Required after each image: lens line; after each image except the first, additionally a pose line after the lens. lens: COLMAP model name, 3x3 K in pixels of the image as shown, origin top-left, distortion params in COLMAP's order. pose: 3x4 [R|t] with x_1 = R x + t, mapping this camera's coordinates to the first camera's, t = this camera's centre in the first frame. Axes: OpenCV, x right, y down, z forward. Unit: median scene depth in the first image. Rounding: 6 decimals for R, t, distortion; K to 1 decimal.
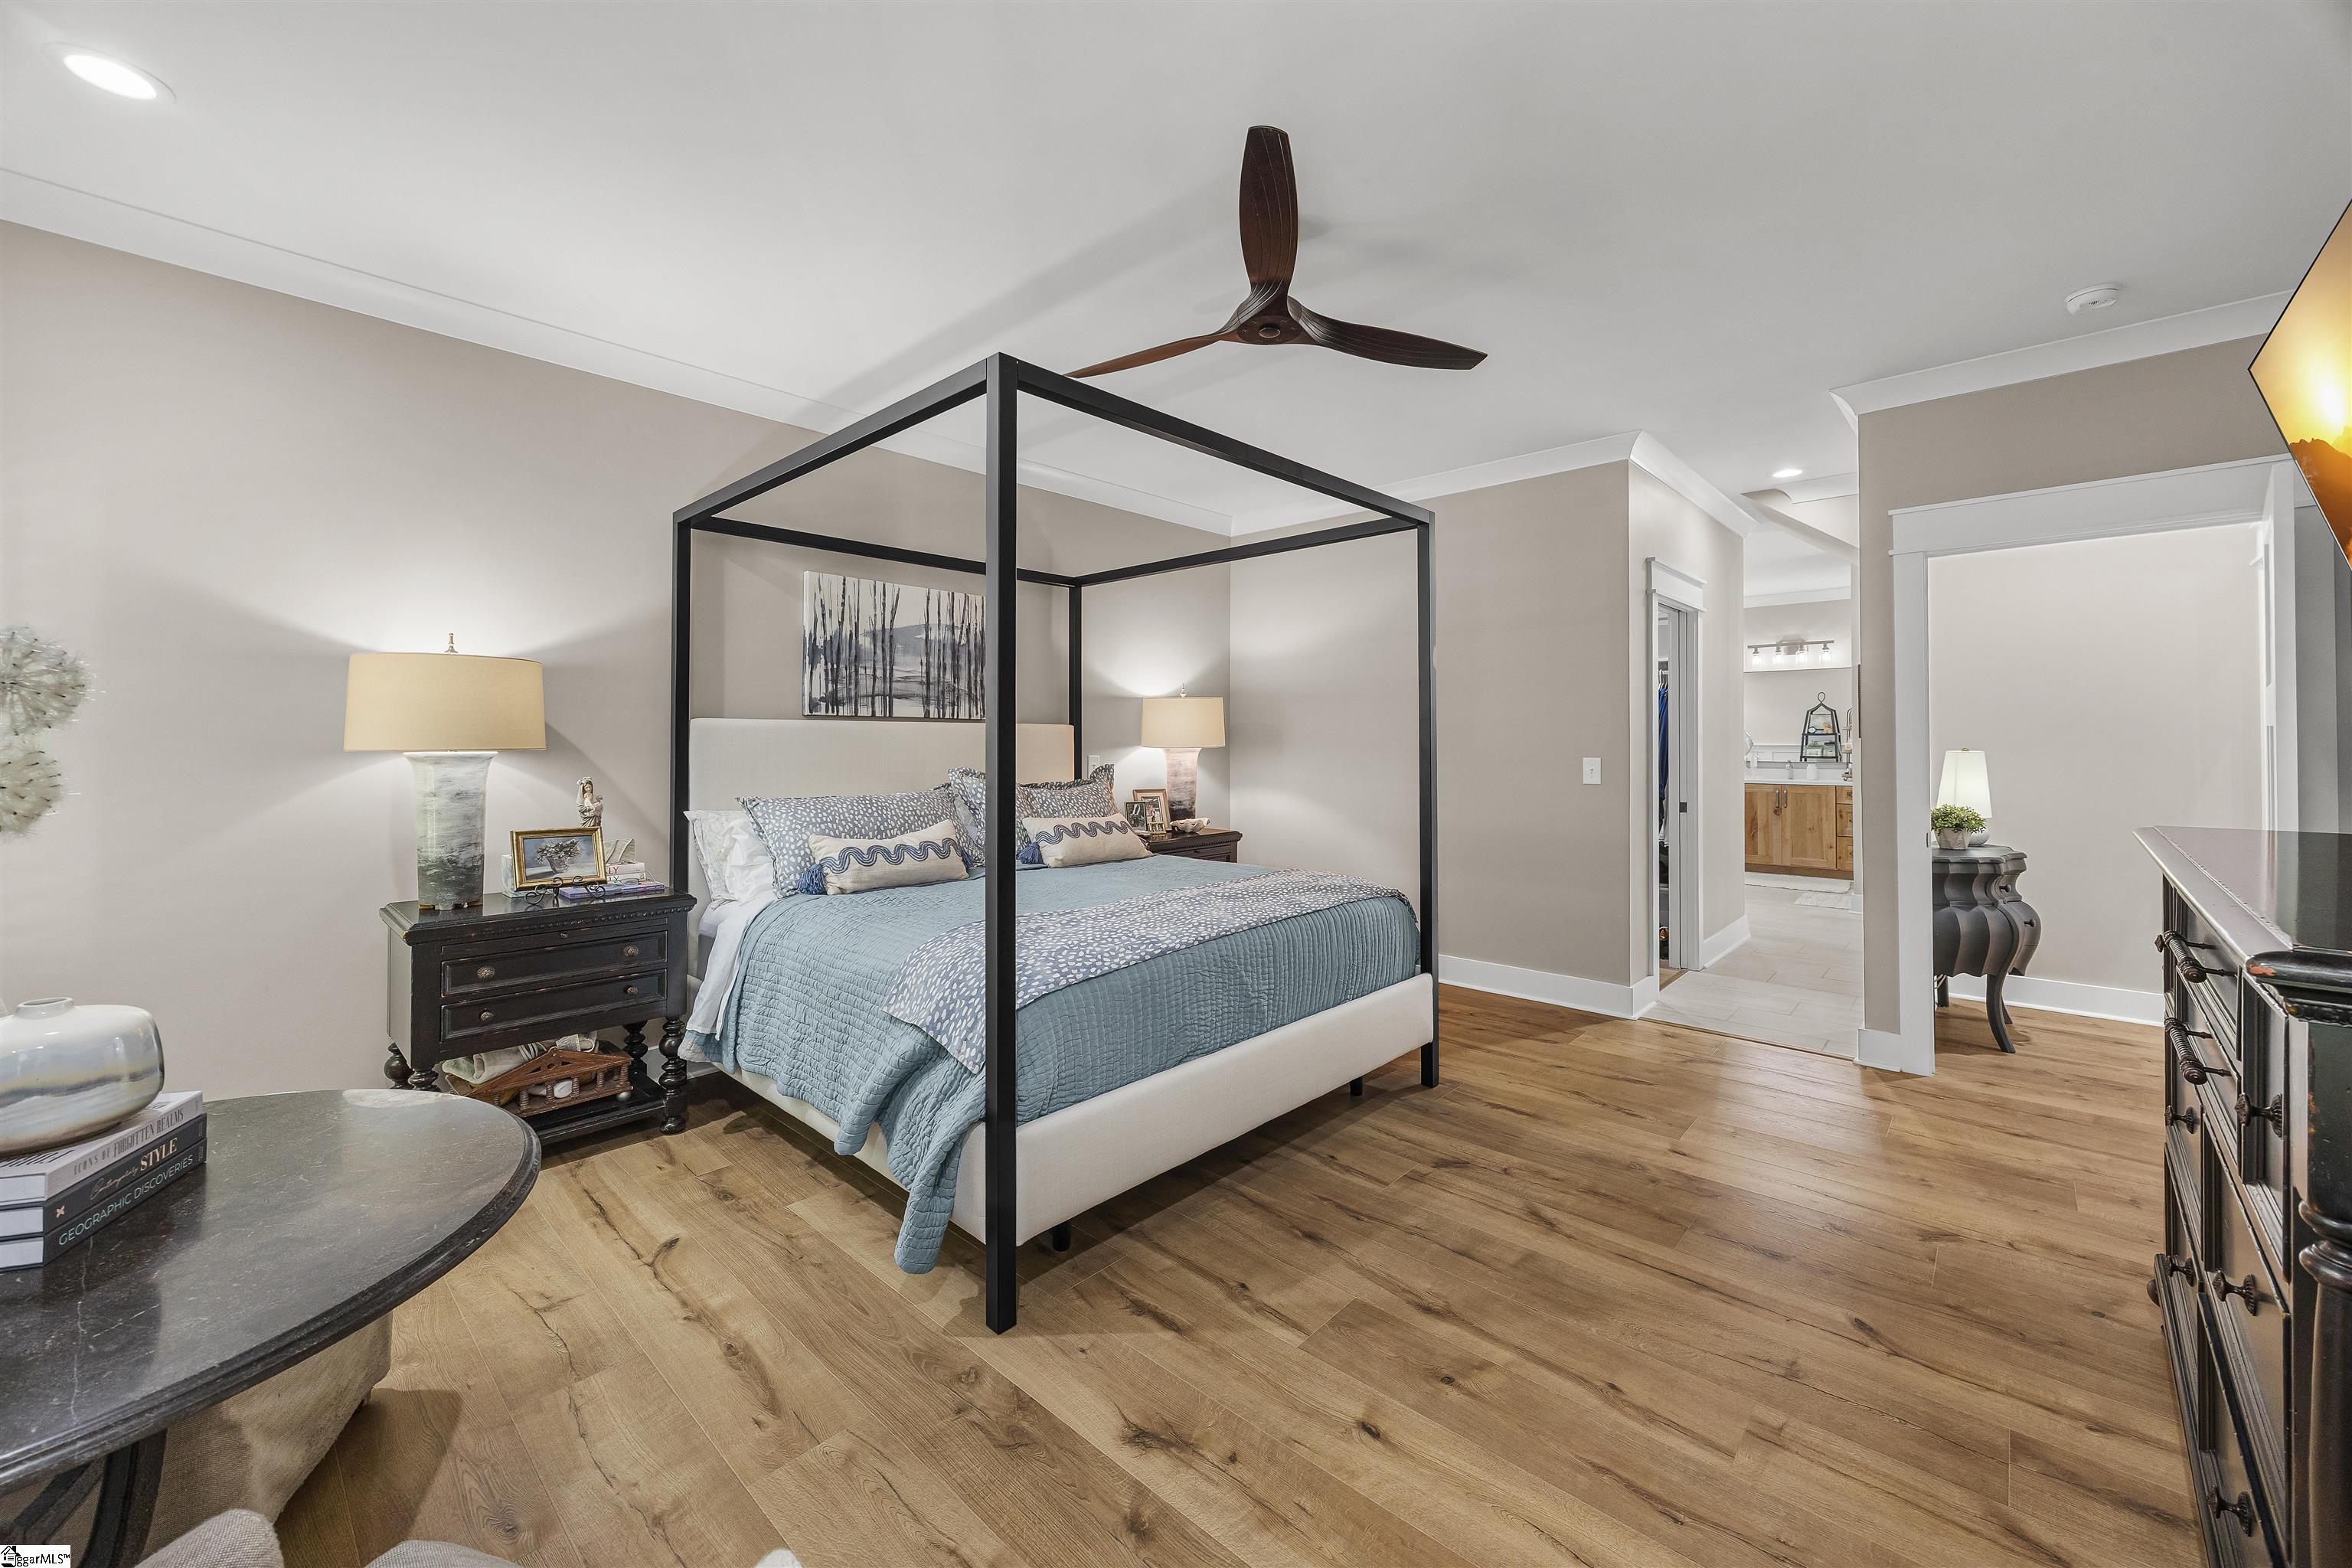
lens RADIAL K [[902.4, 0, 1209.6], [0, 902.4, 742.7], [0, 0, 1]] dist [0.000602, -0.001102]
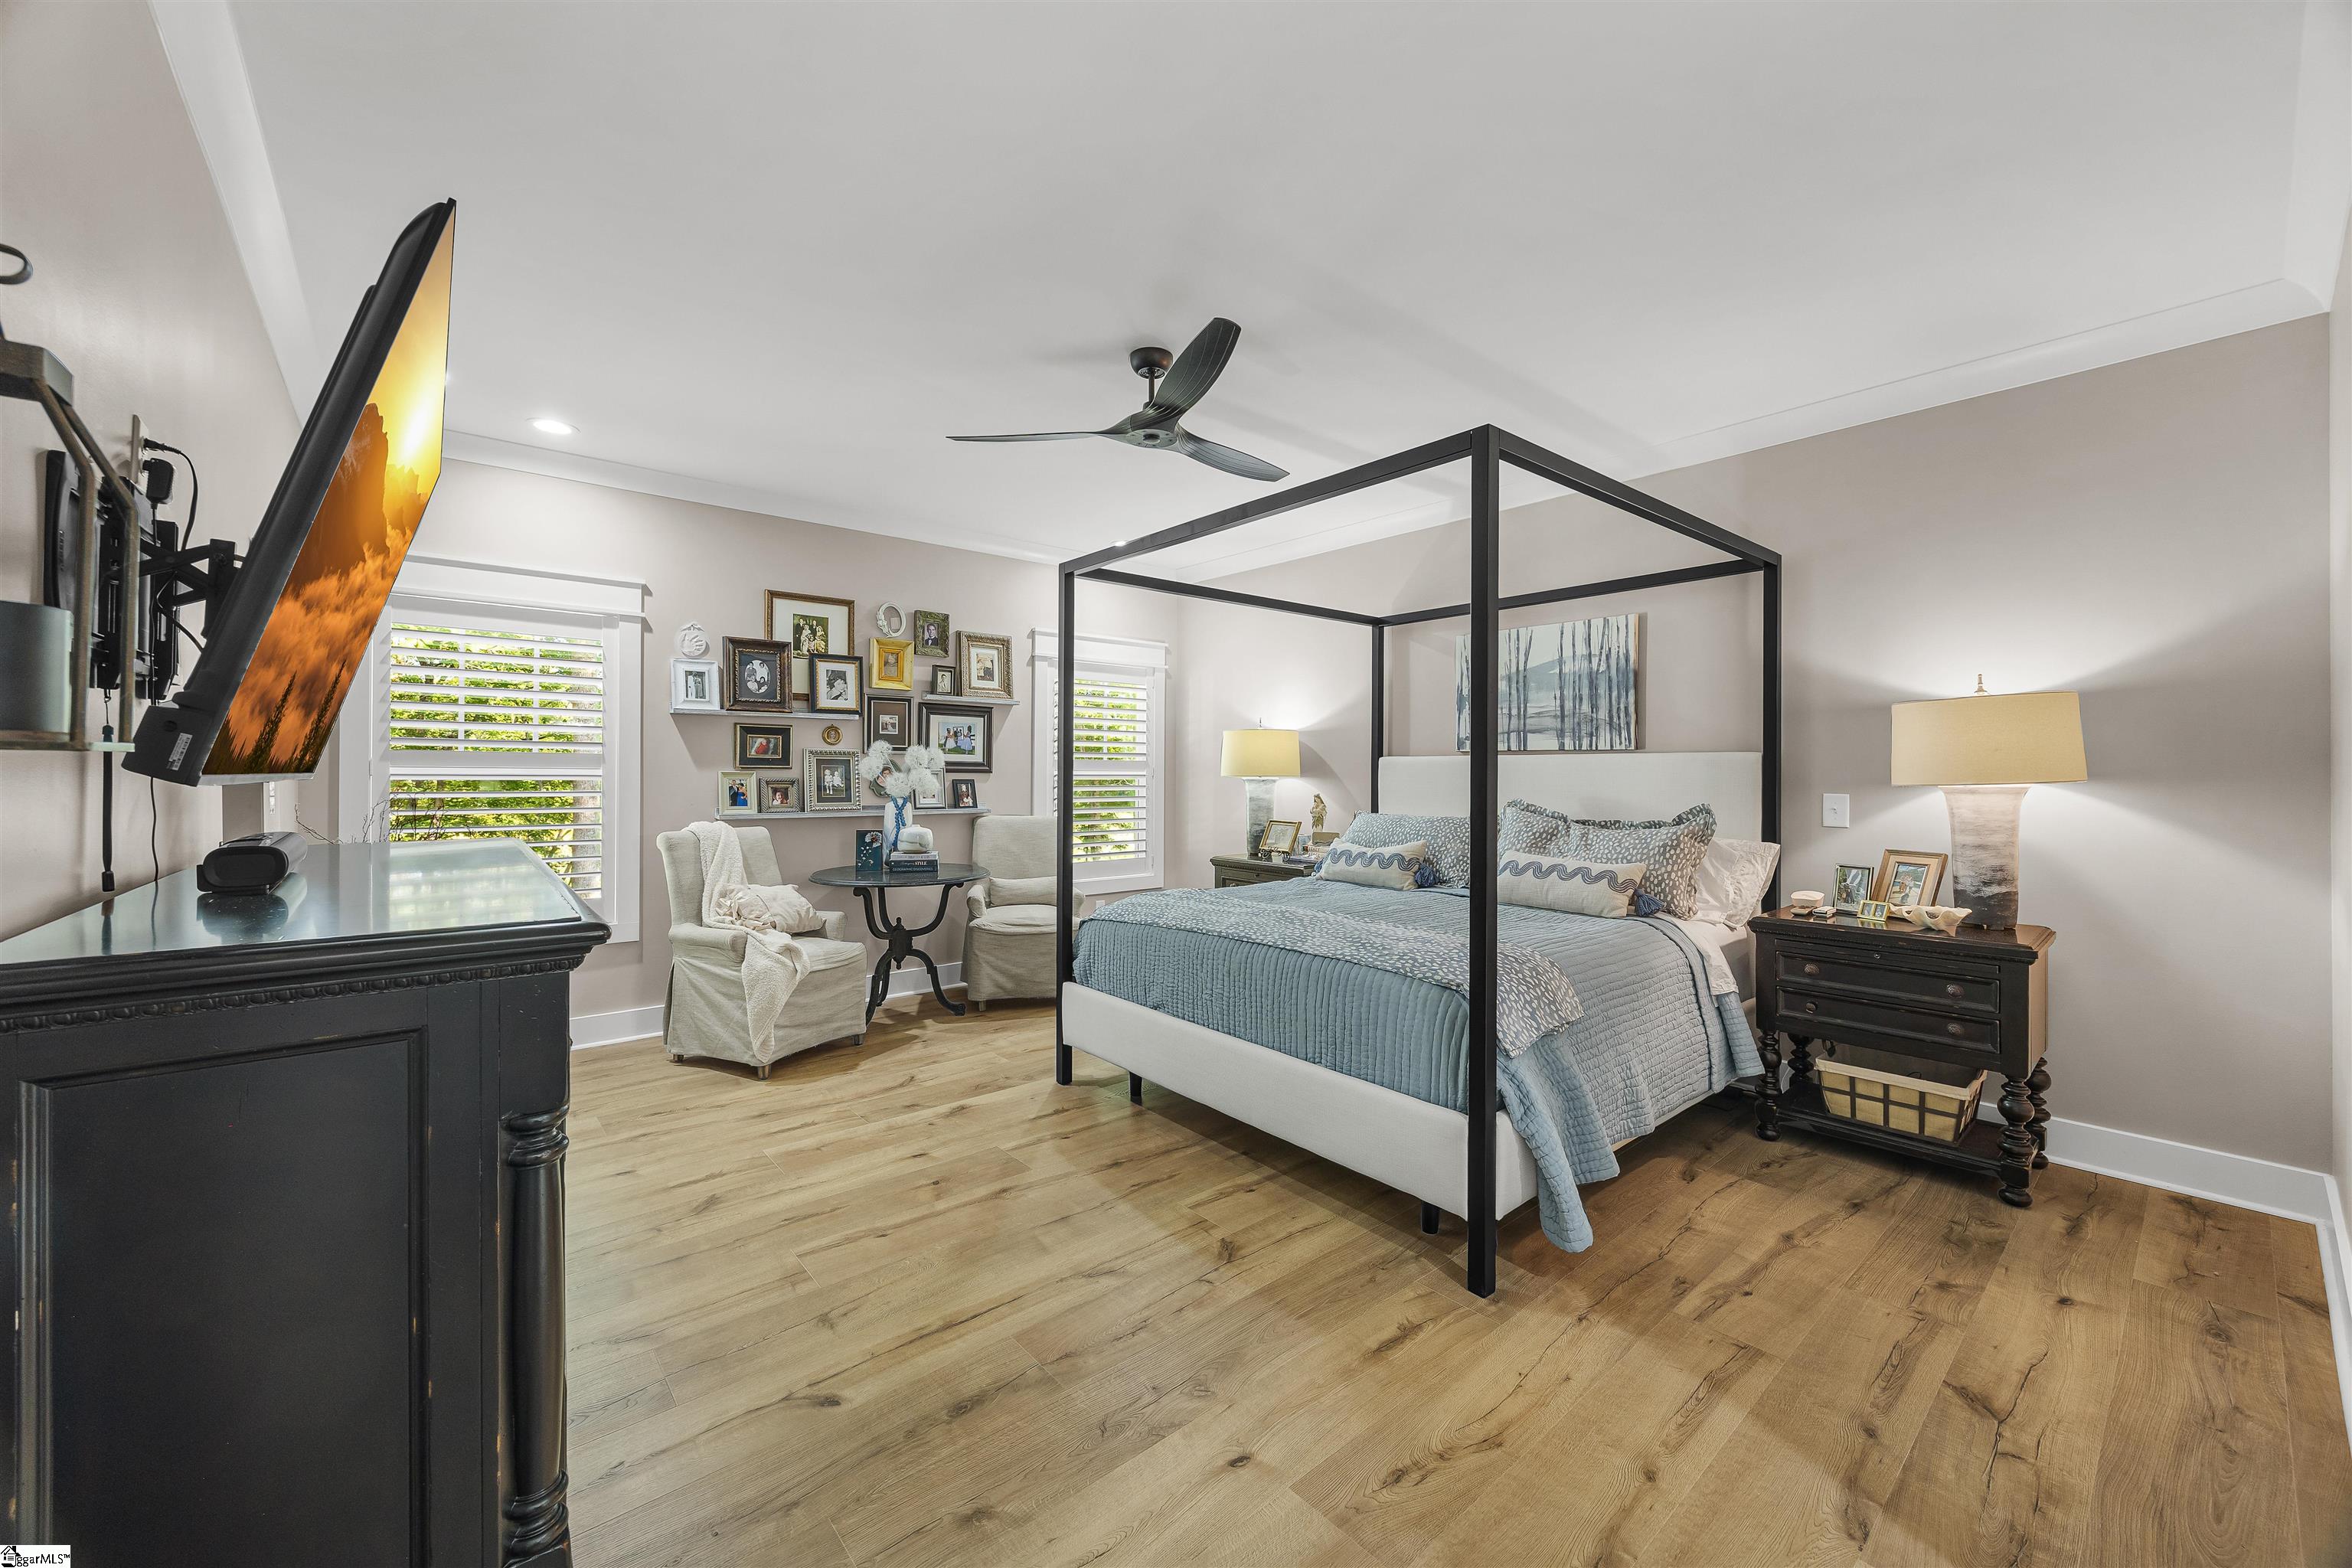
lens RADIAL K [[902.4, 0, 1176.7], [0, 902.4, 779.7], [0, 0, 1]] dist [0.000602, -0.001102]
pose [[-0.137869, 0.013852, -0.990354, 1.106734], [-0.001046, 0.999900, 0.014131, -0.011262], [0.990450, 0.002984, -0.137841, 1.029535]]
